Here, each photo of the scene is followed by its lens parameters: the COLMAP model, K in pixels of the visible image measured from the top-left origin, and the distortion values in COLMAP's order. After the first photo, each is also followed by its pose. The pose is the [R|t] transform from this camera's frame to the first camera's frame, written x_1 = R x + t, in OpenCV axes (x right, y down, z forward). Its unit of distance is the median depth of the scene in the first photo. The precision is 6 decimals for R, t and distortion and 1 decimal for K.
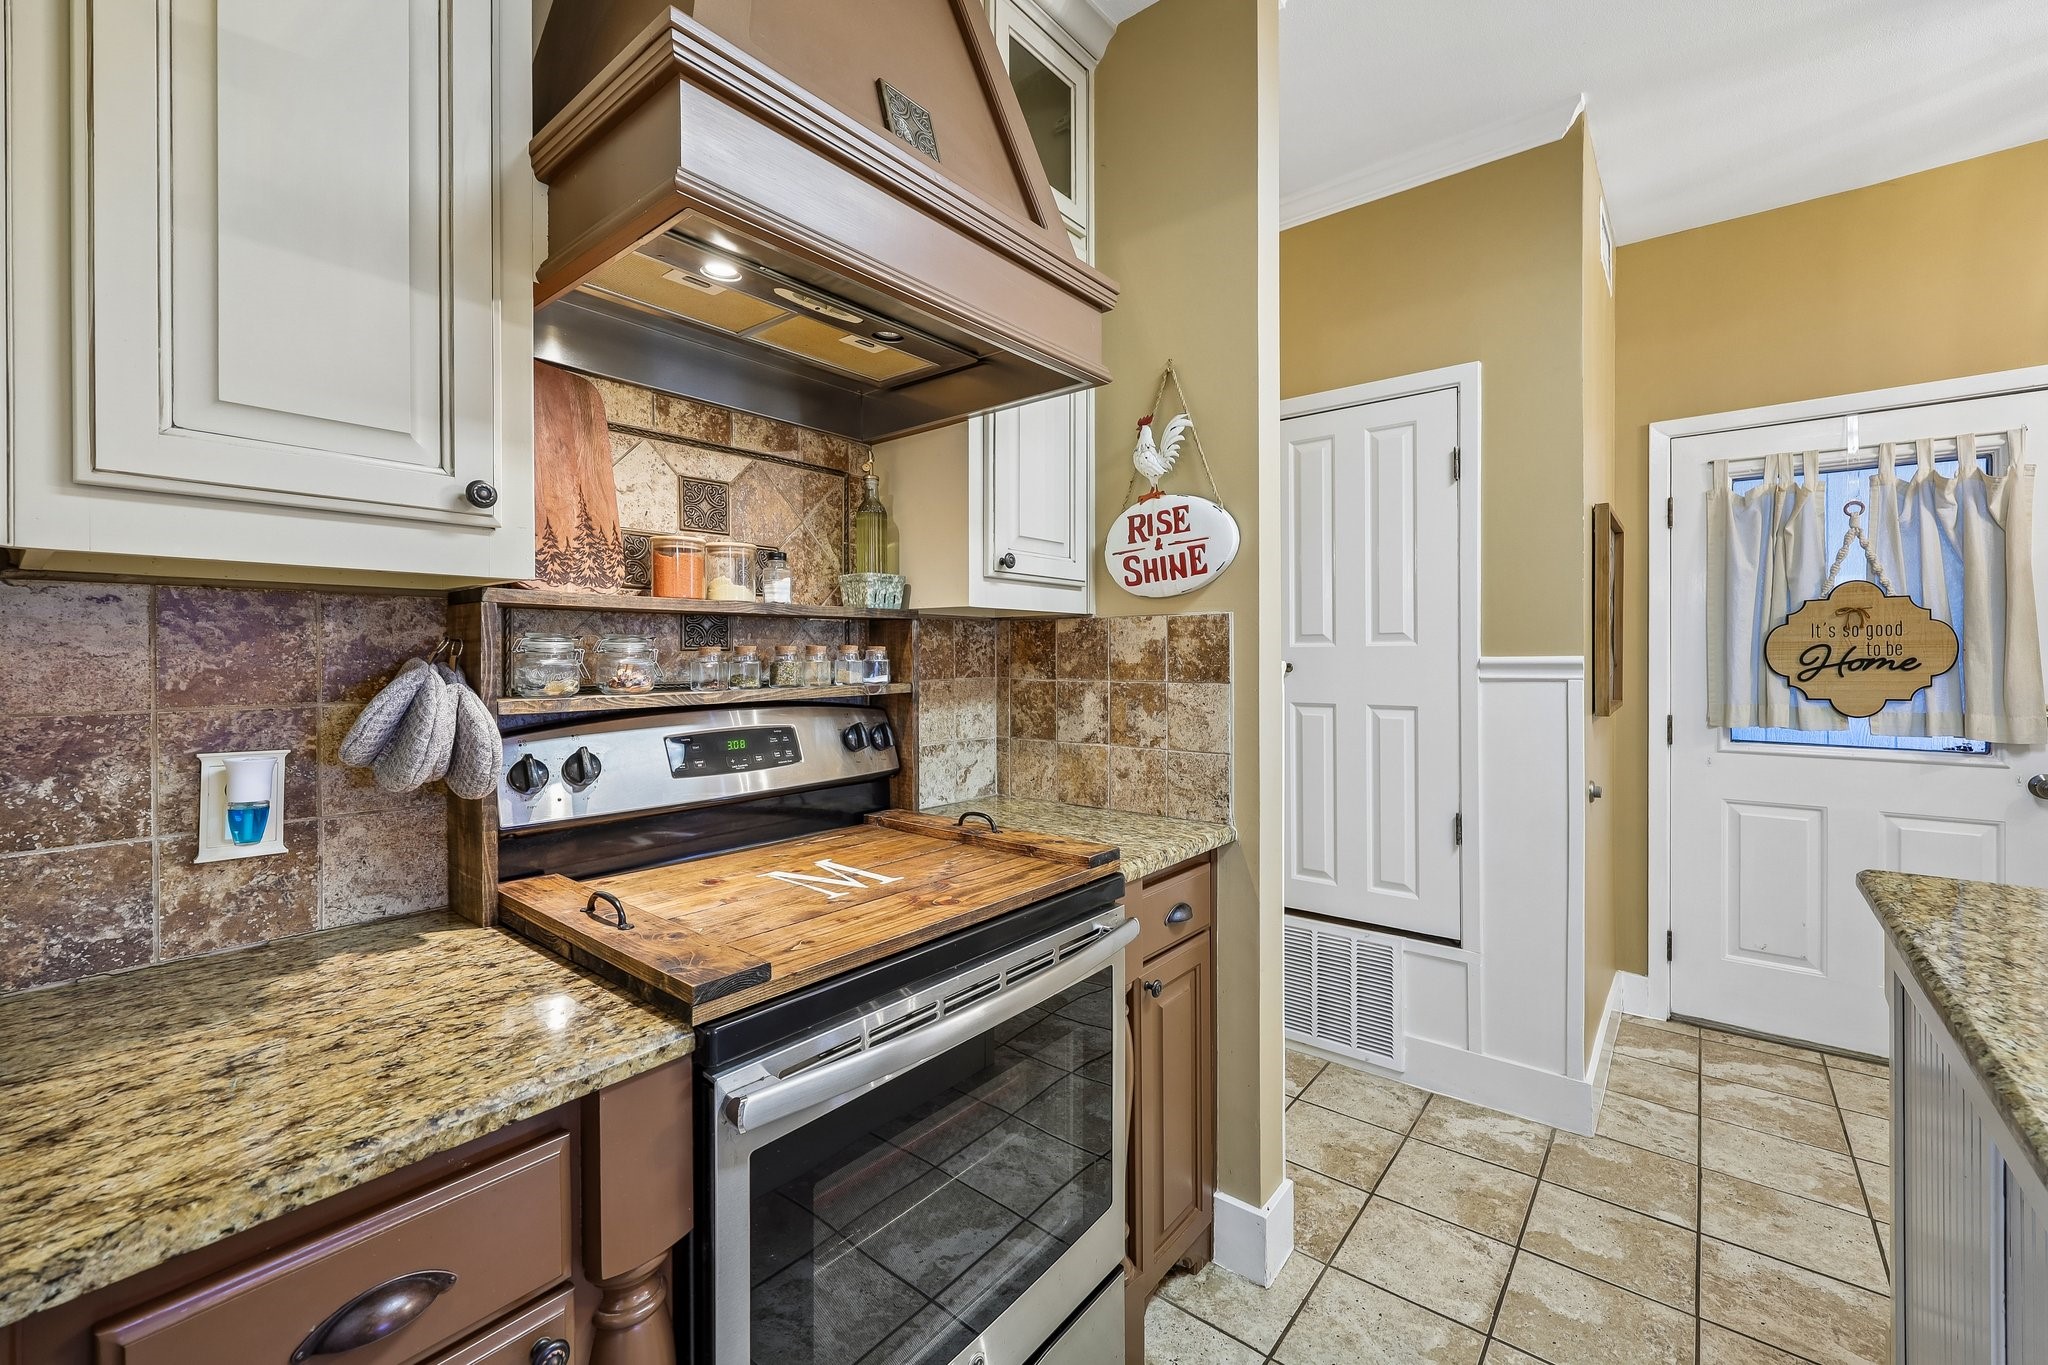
lens RADIAL K [[833.5, 0, 1024.4], [0, 833.5, 658.1], [0, 0, 1]] dist [-0.001071, 0.000507]
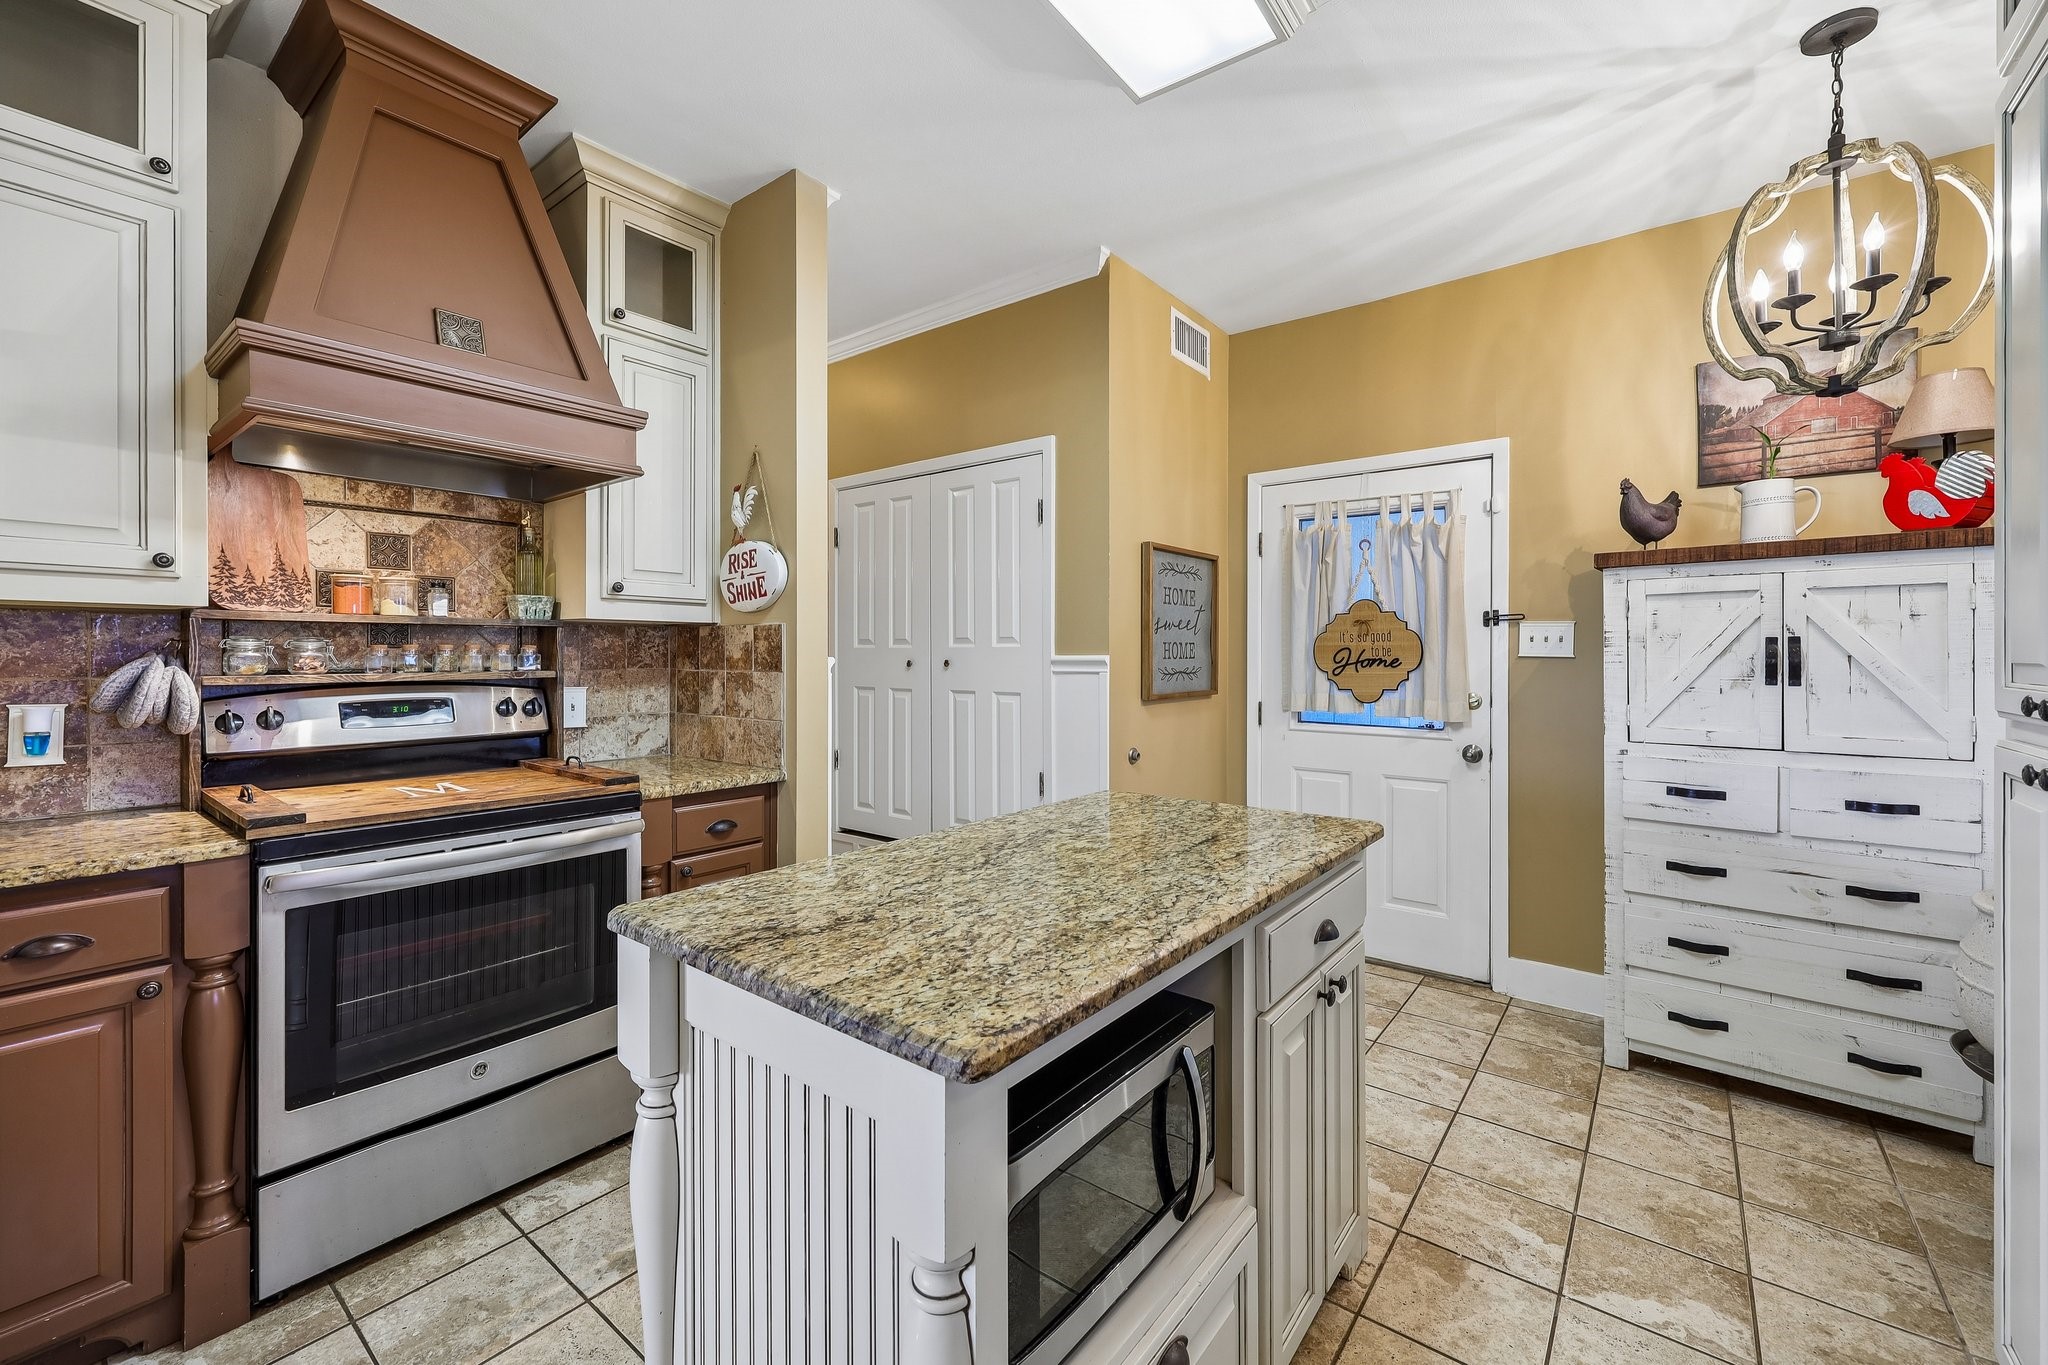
lens RADIAL K [[833.5, 0, 1028.4], [0, 833.5, 657.8], [0, 0, 1]] dist [-0.001071, 0.000507]
pose [[0.999779, 0.005343, 0.020311, 0.607261], [-0.005366, 0.999985, 0.001098, 0.001256], [-0.020305, -0.001207, 0.999793, -0.431704]]
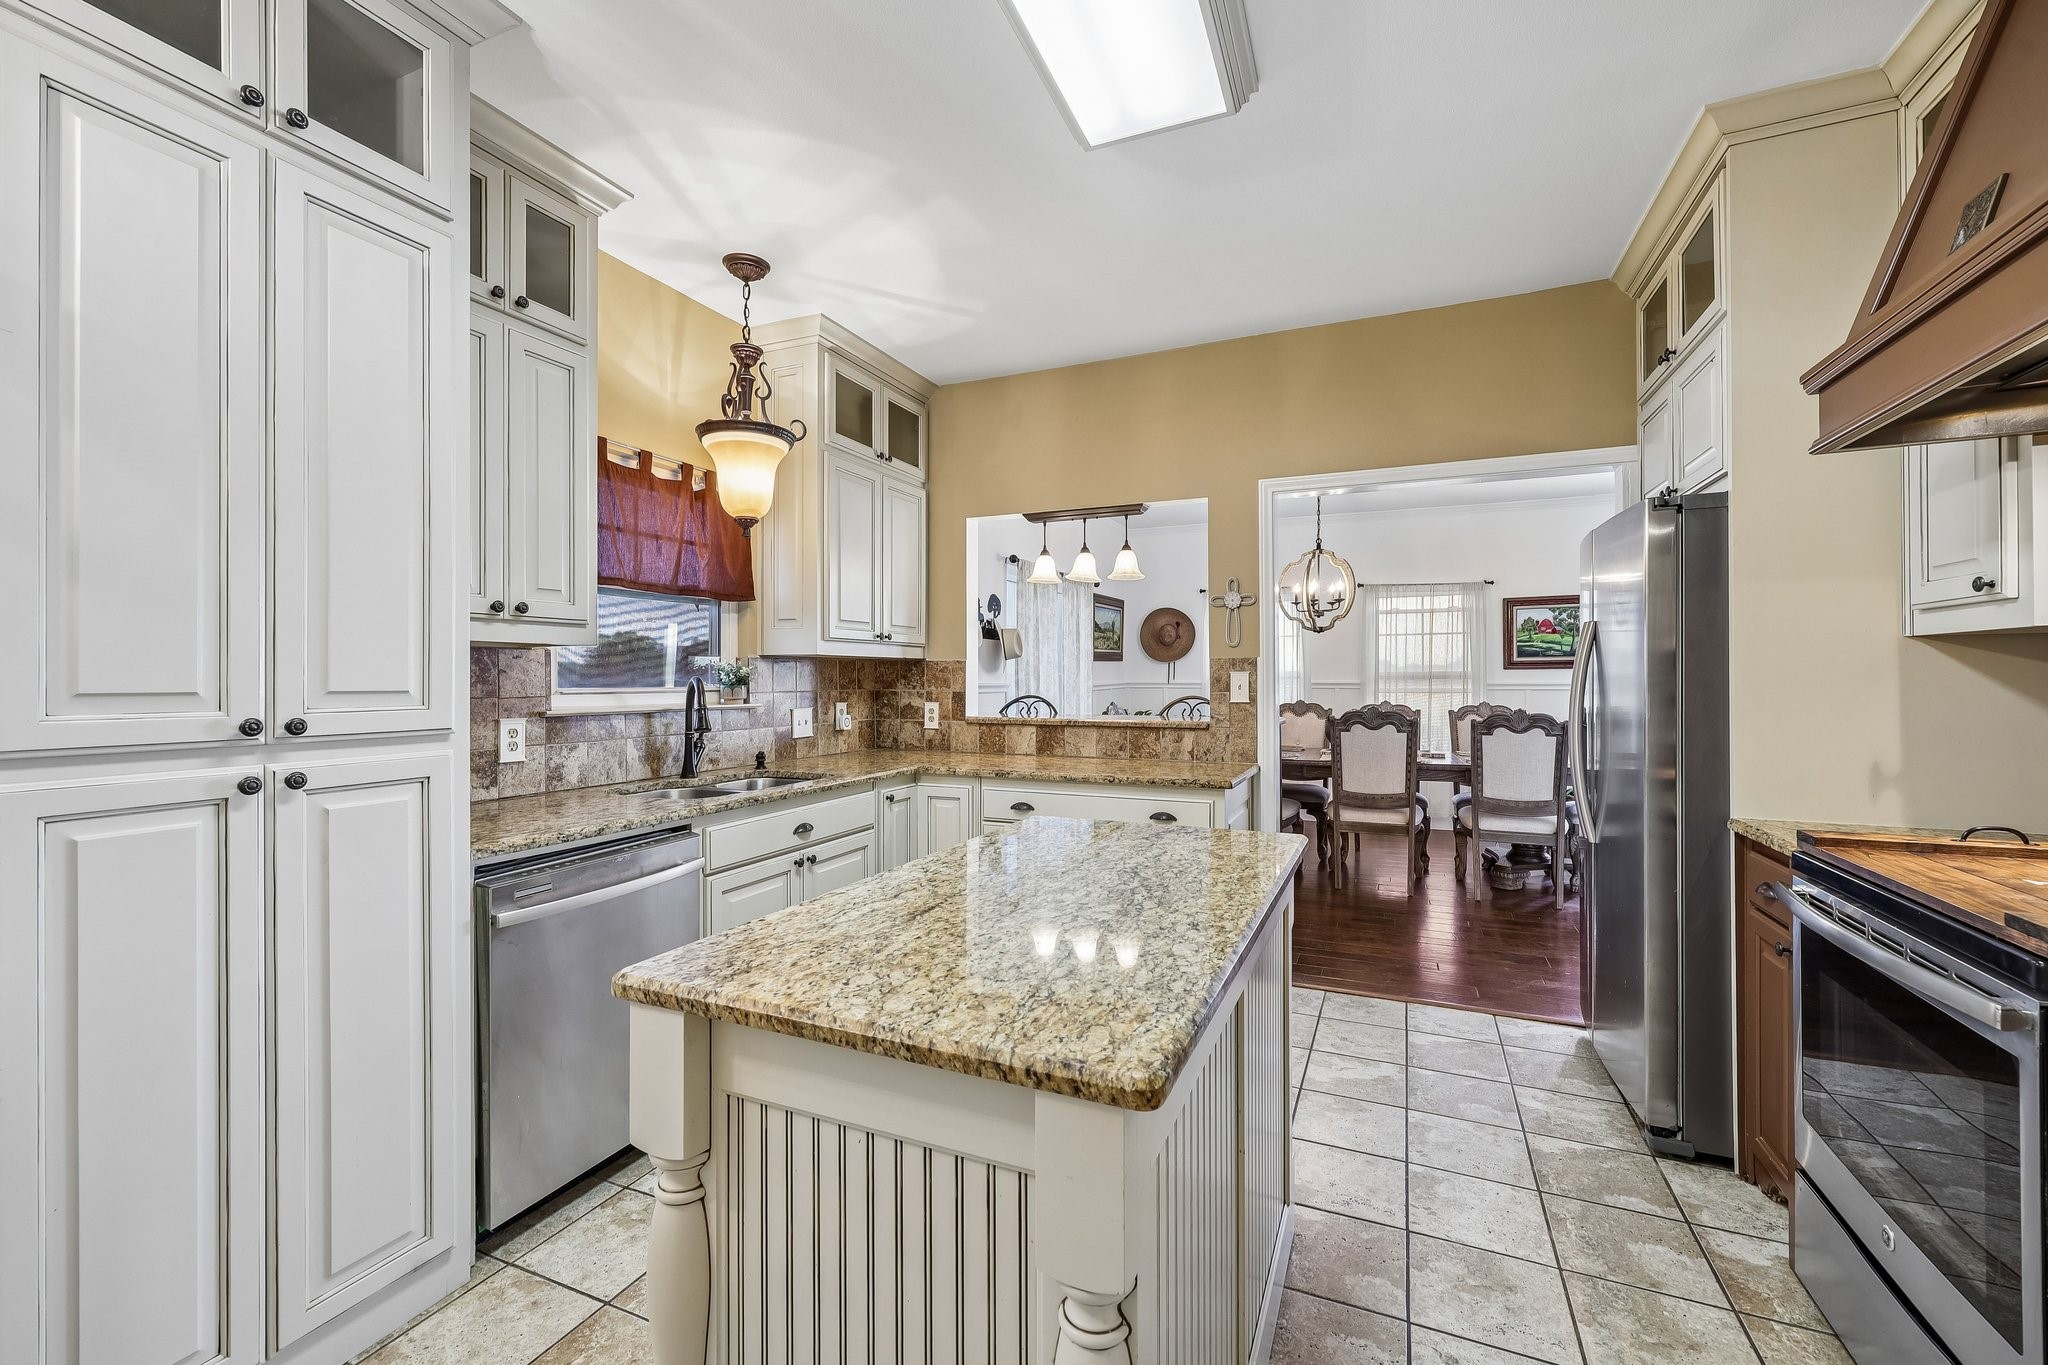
lens RADIAL K [[833.5, 0, 1030.9], [0, 833.5, 679.9], [0, 0, 1]] dist [-0.001071, 0.000507]
pose [[-0.964119, 0.007854, -0.265354, 0.907418], [0.007283, 0.999969, 0.003136, -0.006250], [0.265371, 0.001091, -0.964146, 1.112987]]
